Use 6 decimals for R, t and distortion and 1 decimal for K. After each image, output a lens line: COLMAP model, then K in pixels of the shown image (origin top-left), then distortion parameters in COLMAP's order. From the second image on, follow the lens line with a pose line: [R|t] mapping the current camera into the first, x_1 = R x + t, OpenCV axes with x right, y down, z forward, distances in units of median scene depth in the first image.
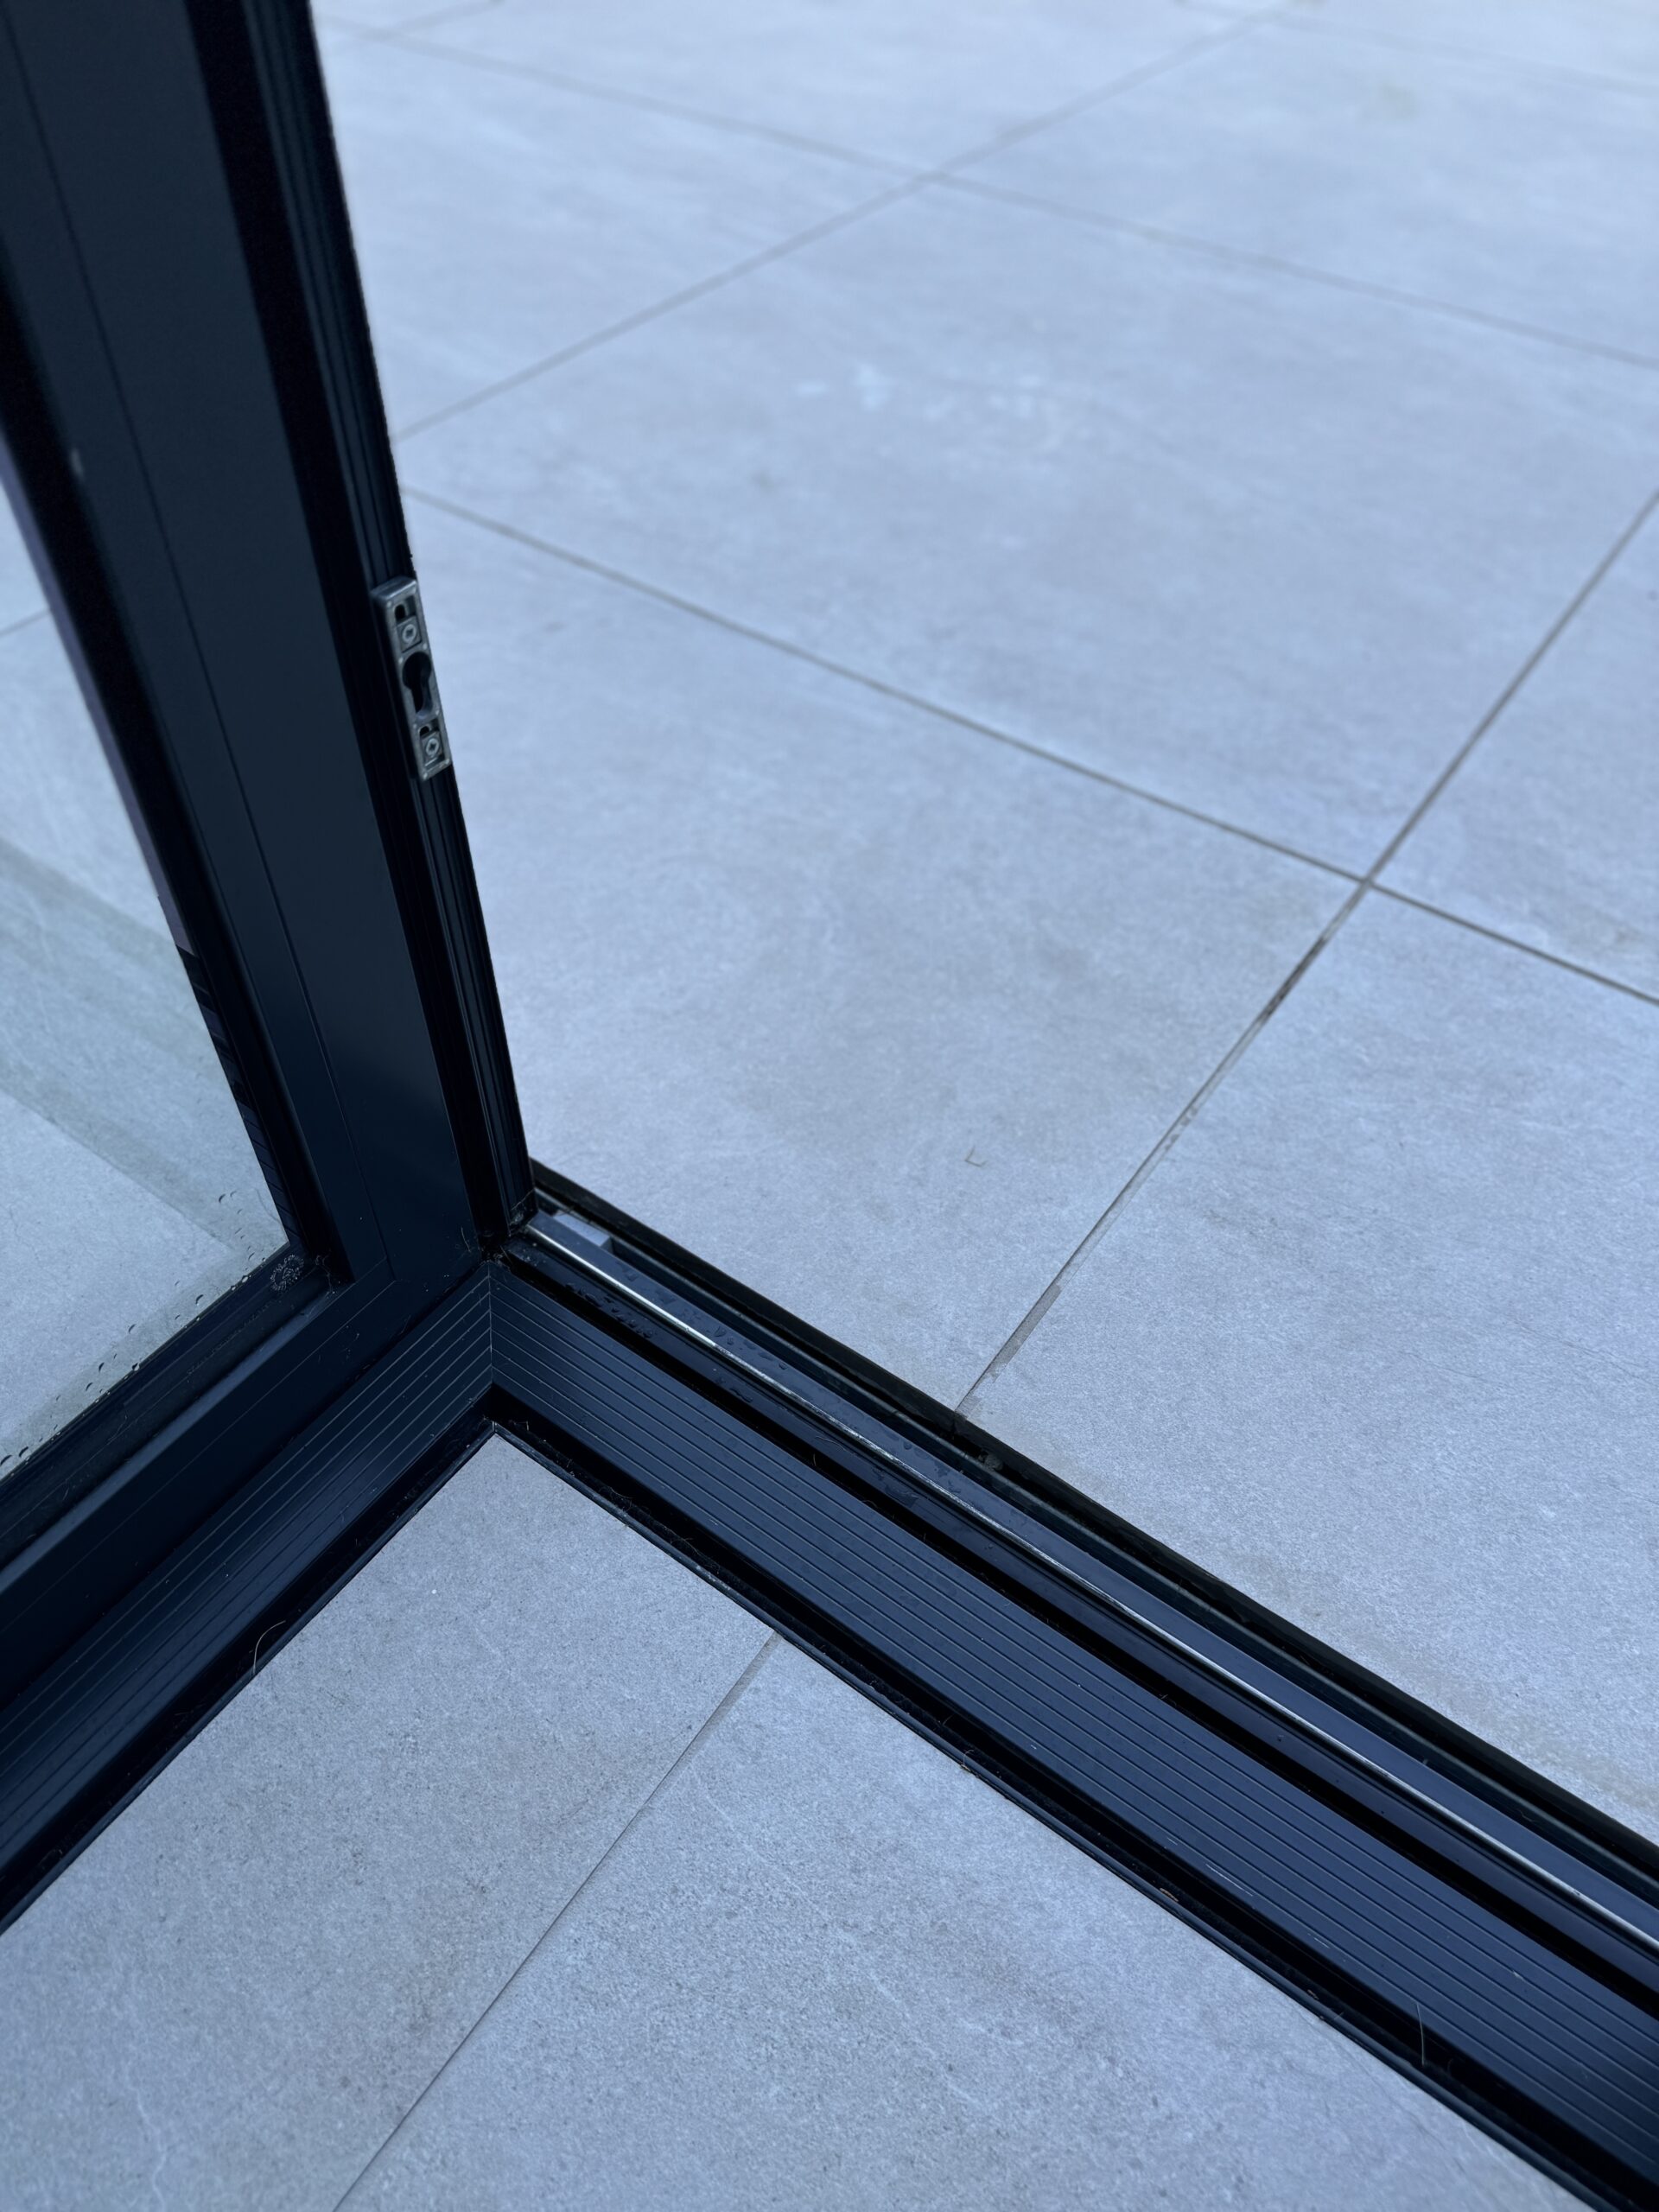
lens RADIAL K [[1559.3, 0, 827.0], [0, 1559.3, 1106.3], [0, 0, 1]] dist [0.011367, -0.005237]
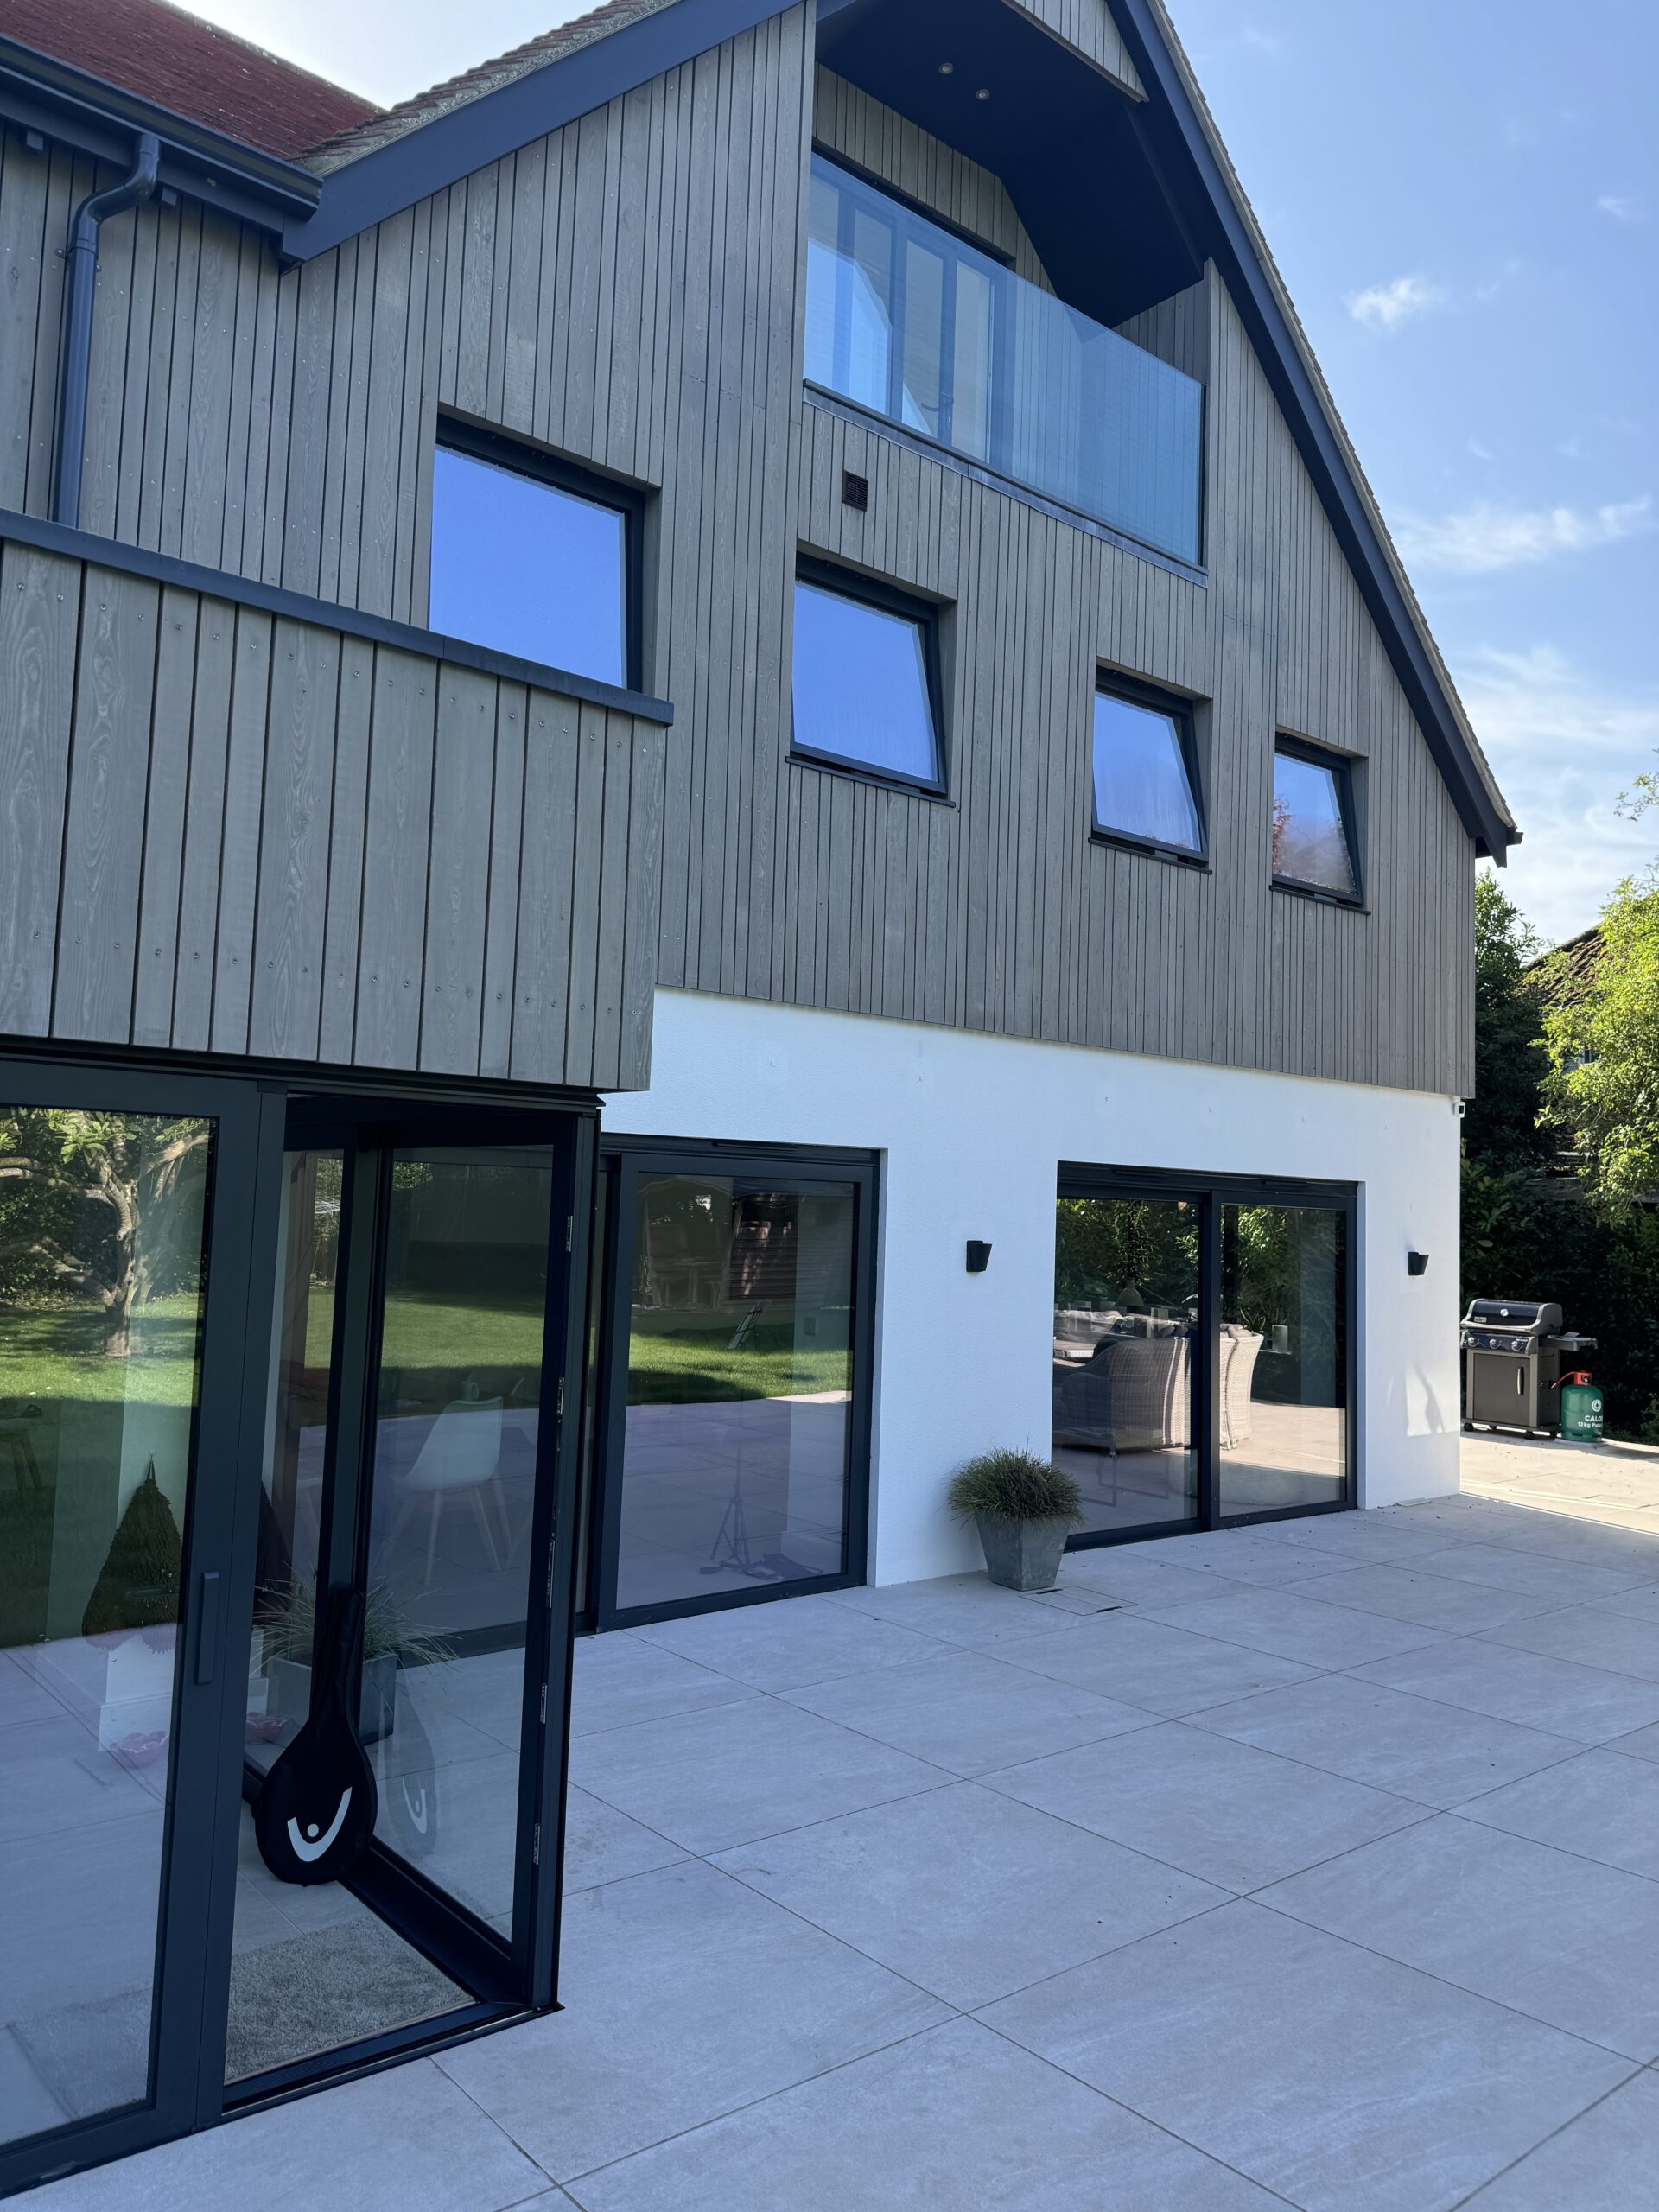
lens RADIAL K [[1559.3, 0, 831.0], [0, 1559.3, 1110.0], [0, 0, 1]] dist [0.011367, -0.005237]
pose [[-0.257062, -0.093617, -0.961850, 2.493565], [-0.737398, 0.662312, 0.132613, -1.725669], [0.624630, 0.743356, -0.239288, 0.504892]]
